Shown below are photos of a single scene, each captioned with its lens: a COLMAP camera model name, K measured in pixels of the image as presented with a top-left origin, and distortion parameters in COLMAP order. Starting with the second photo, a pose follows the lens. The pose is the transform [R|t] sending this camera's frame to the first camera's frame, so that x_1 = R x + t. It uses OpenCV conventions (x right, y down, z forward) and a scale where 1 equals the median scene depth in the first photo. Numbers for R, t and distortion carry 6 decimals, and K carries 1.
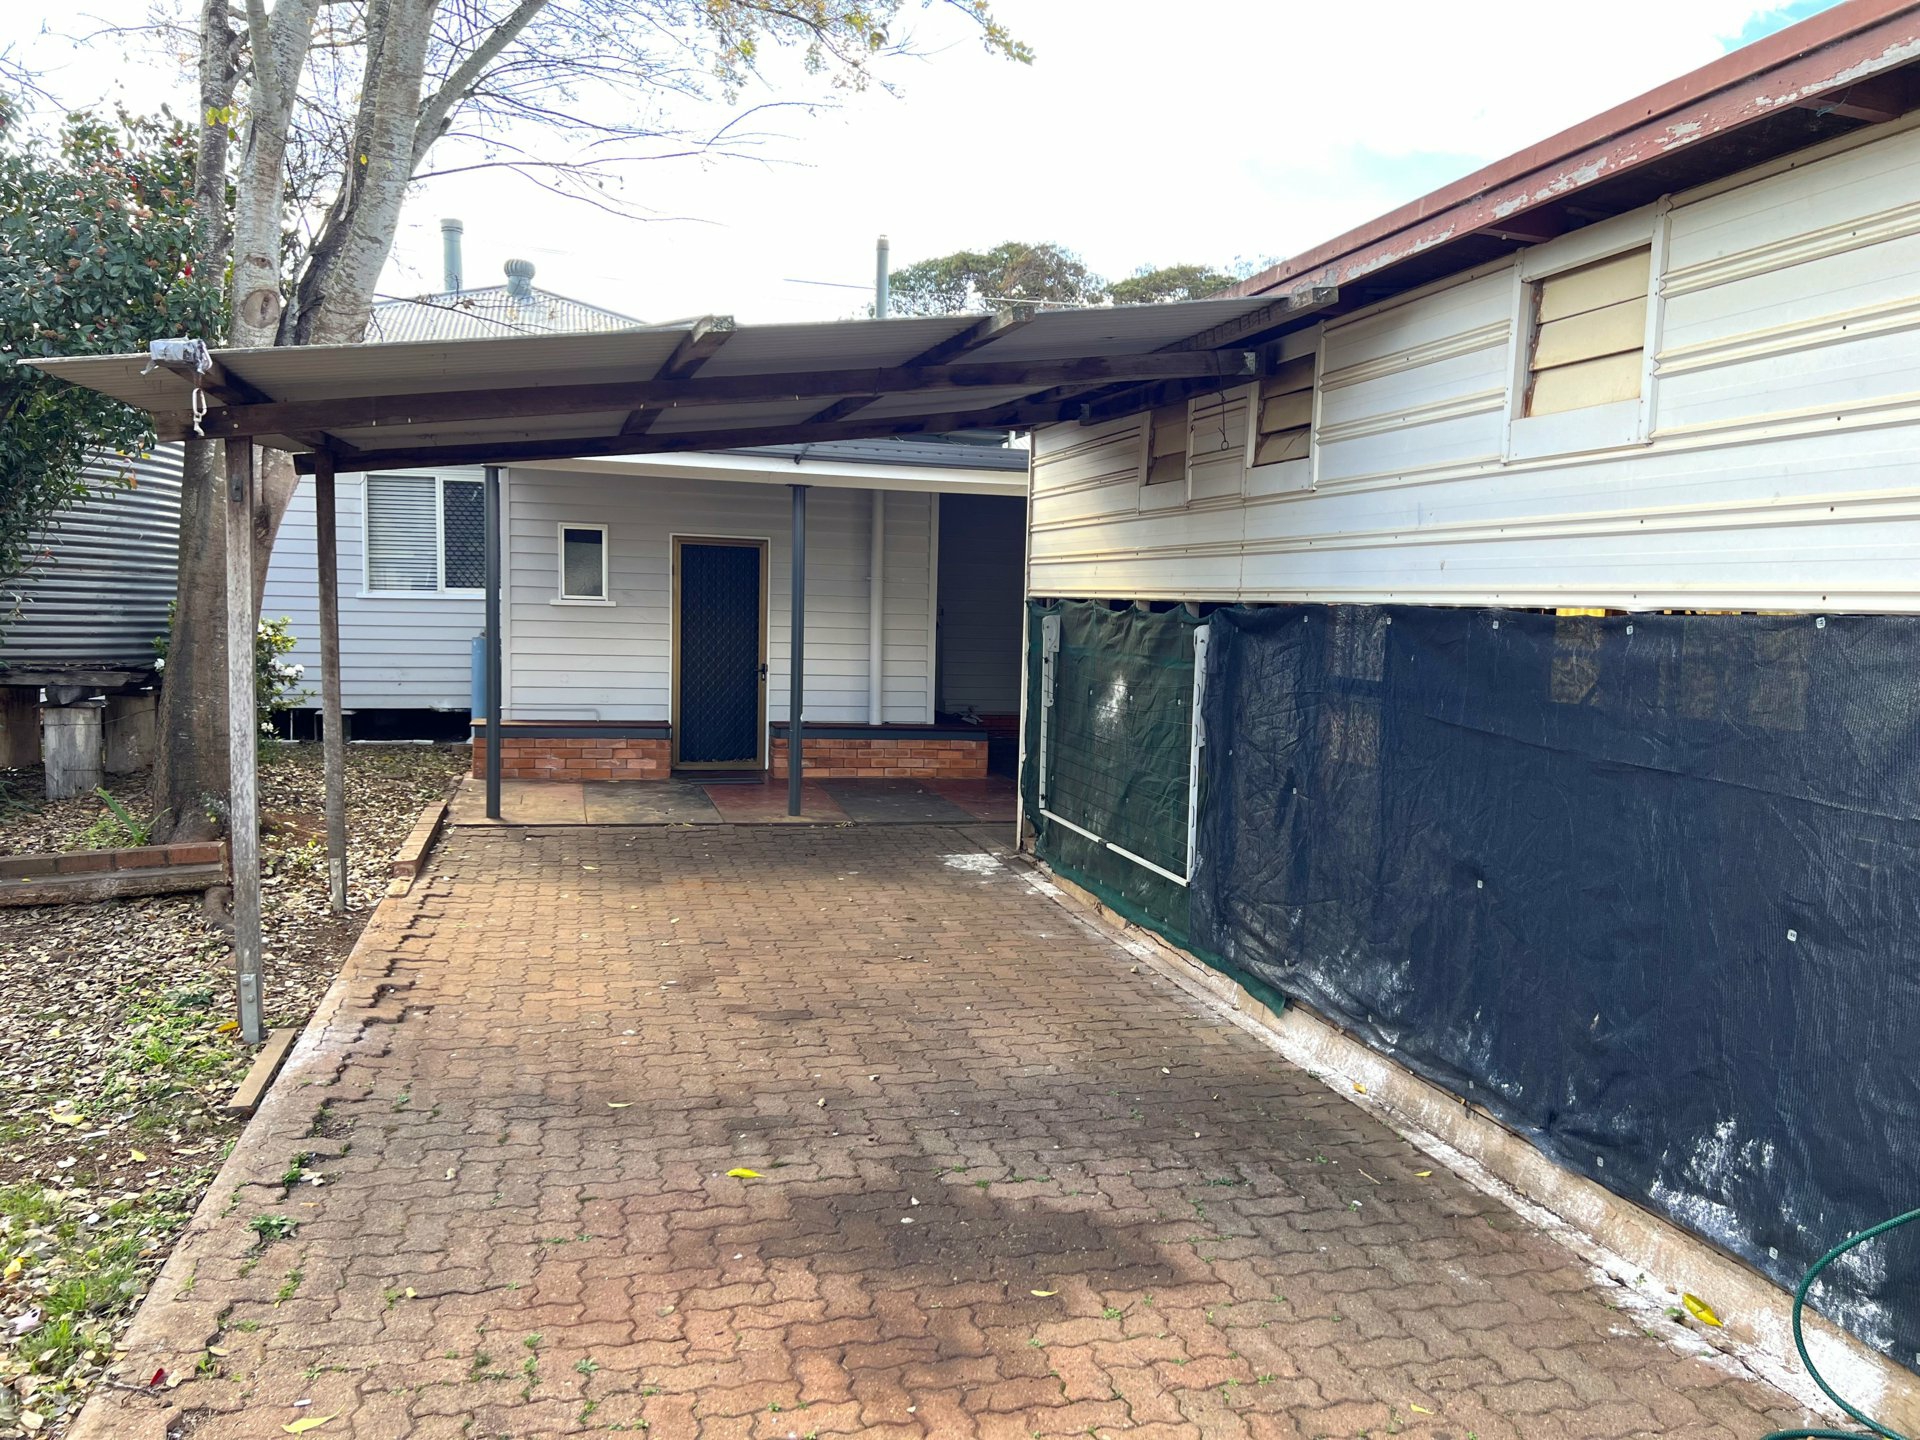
lens RADIAL K [[1444.1, 0, 968.2], [0, 1444.1, 725.7], [0, 0, 1]] dist [0.084507, -0.038186]
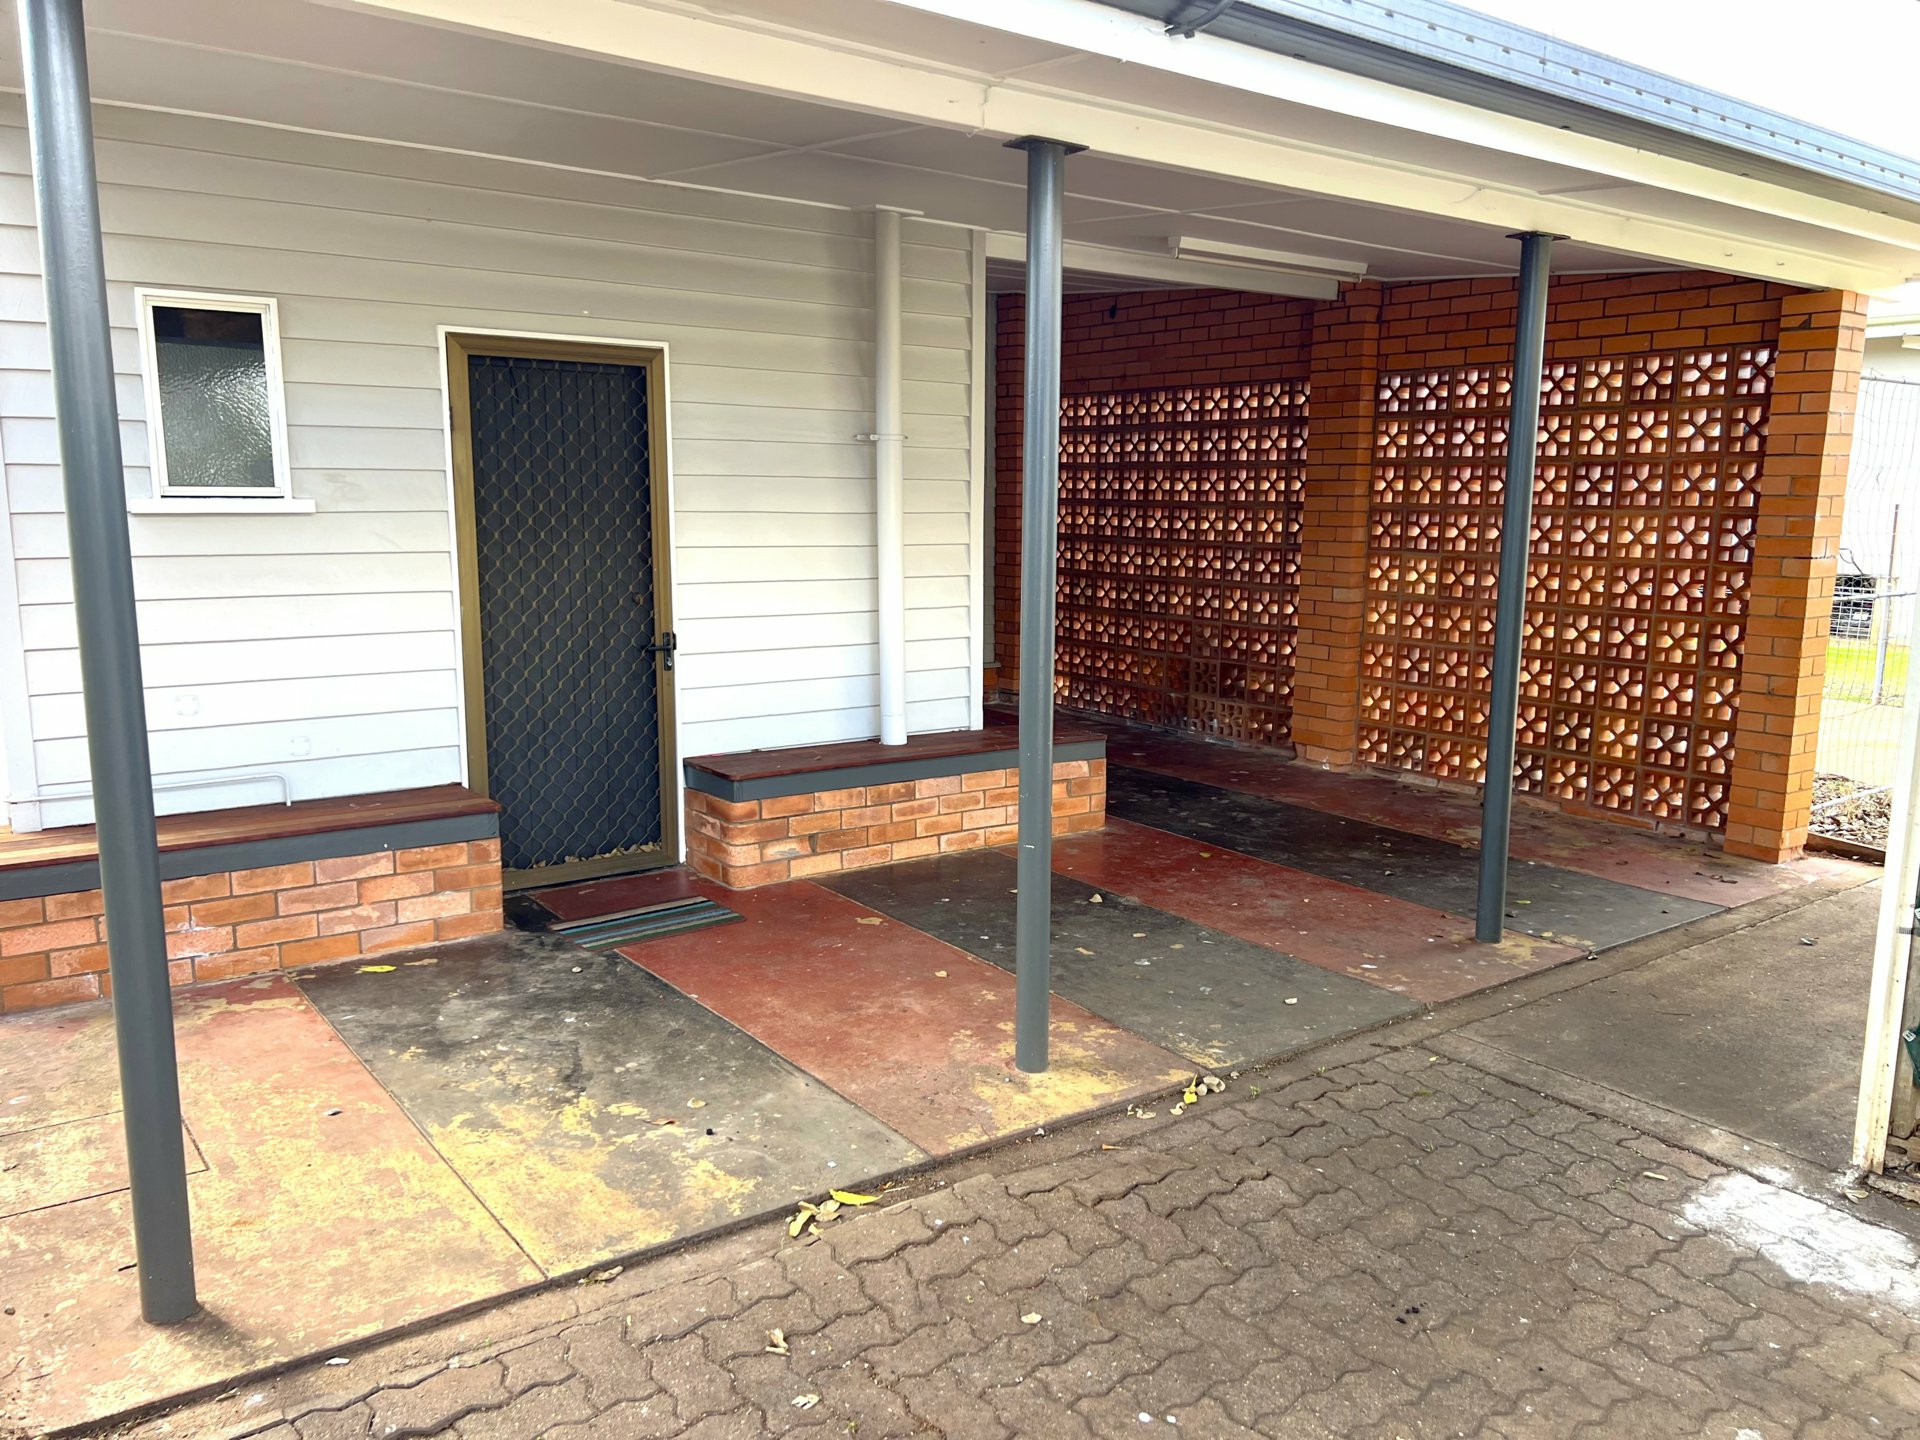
lens RADIAL K [[1444.1, 0, 950.6], [0, 1444.1, 719.0], [0, 0, 1]] dist [0.084507, -0.038186]
pose [[0.932881, -0.079115, 0.351387, -0.222223], [0.050517, 0.994675, 0.089836, -0.052902], [-0.356624, -0.066055, 0.931910, 0.554236]]
